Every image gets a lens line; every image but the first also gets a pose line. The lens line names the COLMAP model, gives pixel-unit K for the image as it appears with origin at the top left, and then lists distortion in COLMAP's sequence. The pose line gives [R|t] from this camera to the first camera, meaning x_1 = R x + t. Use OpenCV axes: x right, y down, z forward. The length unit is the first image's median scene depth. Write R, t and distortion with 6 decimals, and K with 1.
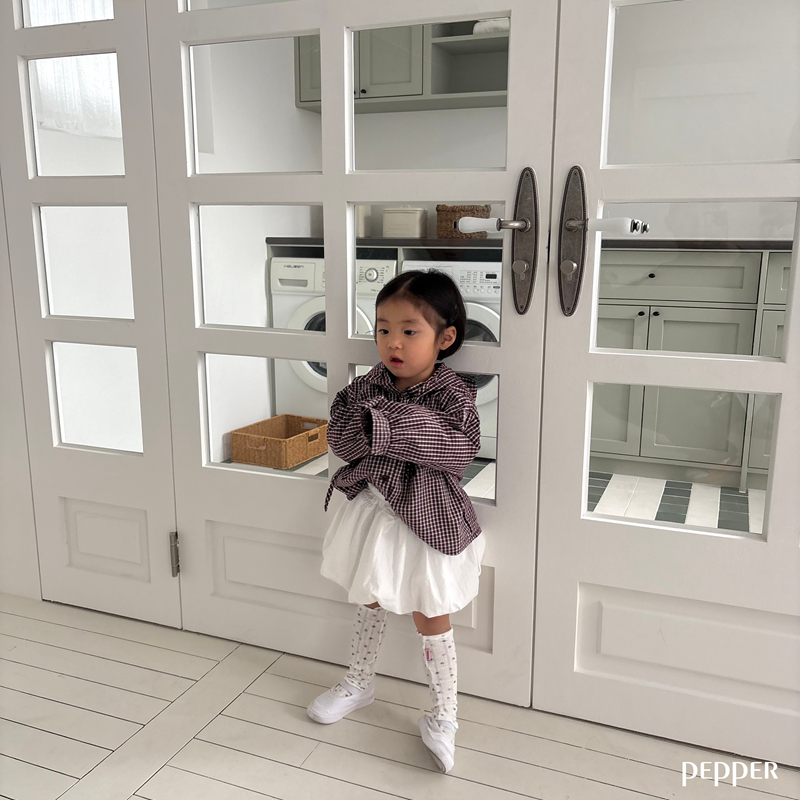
lens RADIAL K [[826.7, 0, 401.9], [0, 826.7, 406.9], [0, 0, 1]] dist [0.073131, -0.173989]
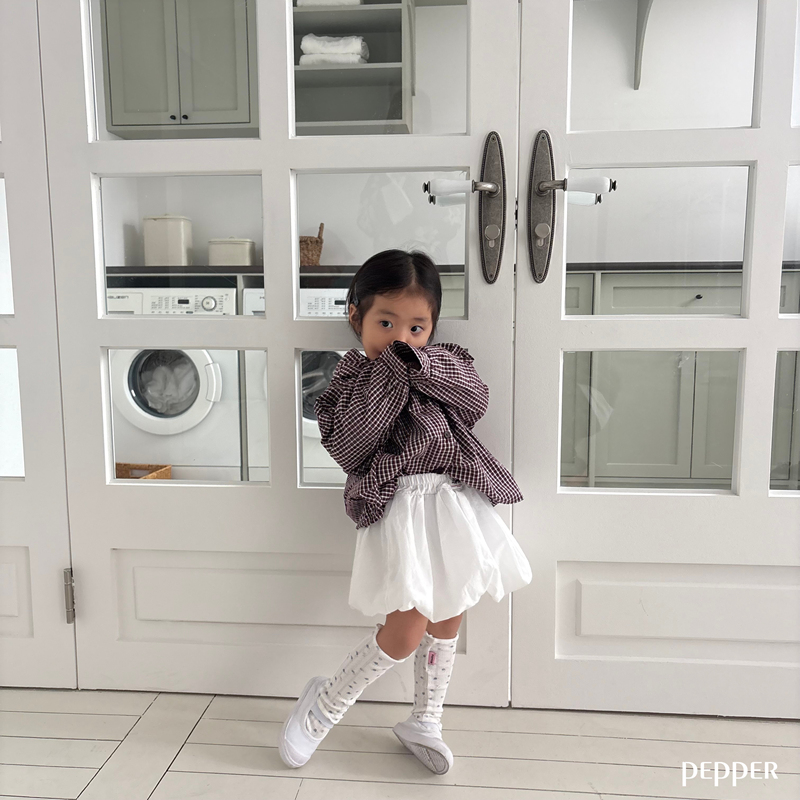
lens RADIAL K [[826.7, 0, 401.9], [0, 826.7, 406.9], [0, 0, 1]] dist [0.073131, -0.173989]
pose [[0.956081, -0.045022, 0.289624, -0.200819], [0.069819, 0.994671, -0.075857, 0.081164], [-0.284666, 0.092747, 0.954130, 0.102638]]
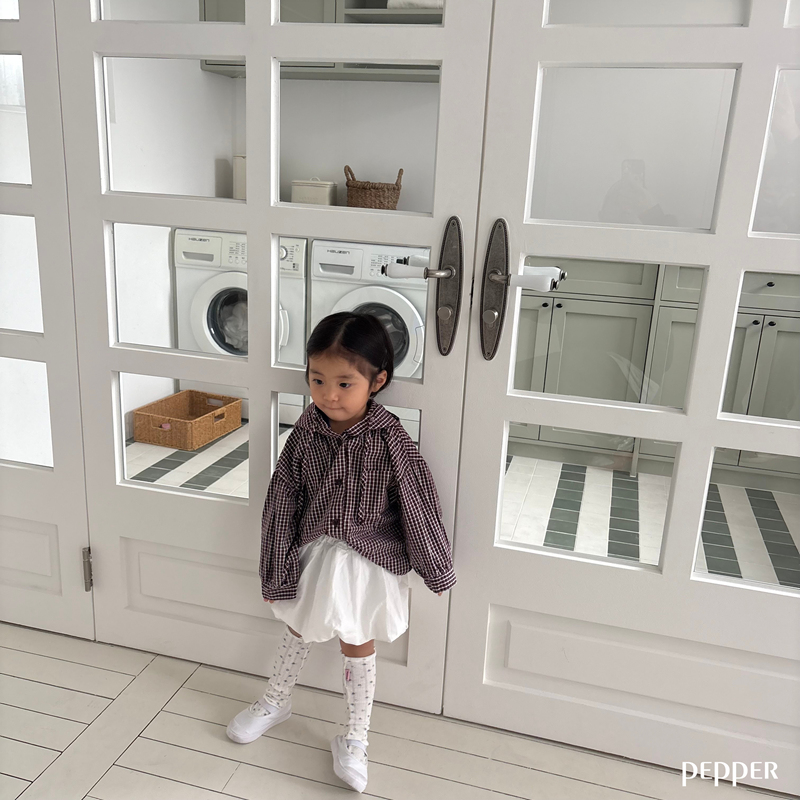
lens RADIAL K [[826.7, 0, 401.9], [0, 826.7, 406.9], [0, 0, 1]] dist [0.073131, -0.173989]
pose [[0.991992, 0.010240, 0.125888, -0.030493], [-0.019886, 0.996939, 0.075611, -0.104649], [-0.124728, -0.077509, 0.989159, -0.014114]]
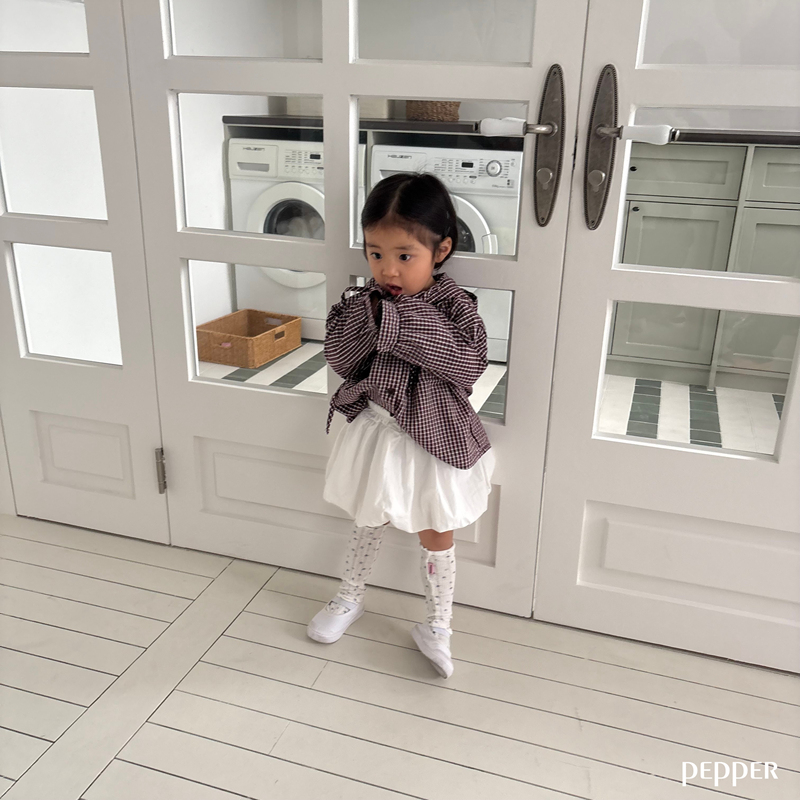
lens RADIAL K [[828.5, 0, 411.6], [0, 828.5, 415.8], [0, 0, 1]] dist [0.005857, -0.008738]
pose [[0.996406, -0.008290, 0.084303, -0.069490], [-0.004893, 0.987905, 0.154984, -0.037646], [-0.084568, -0.154840, 0.984313, 0.047176]]
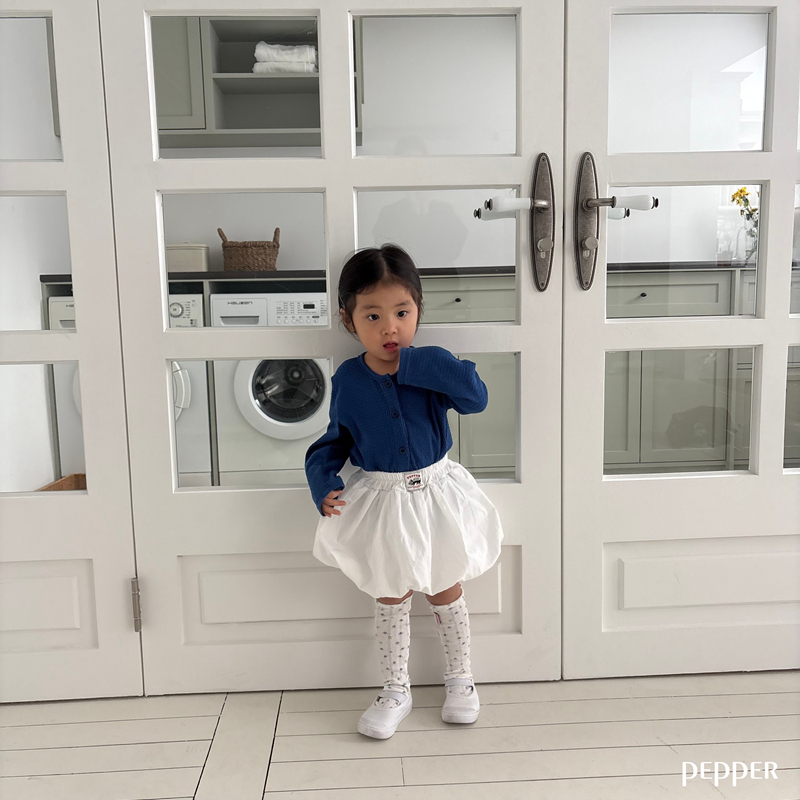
lens RADIAL K [[826.0, 0, 400.0], [0, 826.0, 400.0], [0, 0, 1]] dist [0.106889, -0.317422]
pose [[0.906551, -0.076050, 0.415189, -0.390668], [0.114402, 0.991087, -0.068254, 0.064070], [-0.406298, 0.109374, 0.907171, 0.110111]]
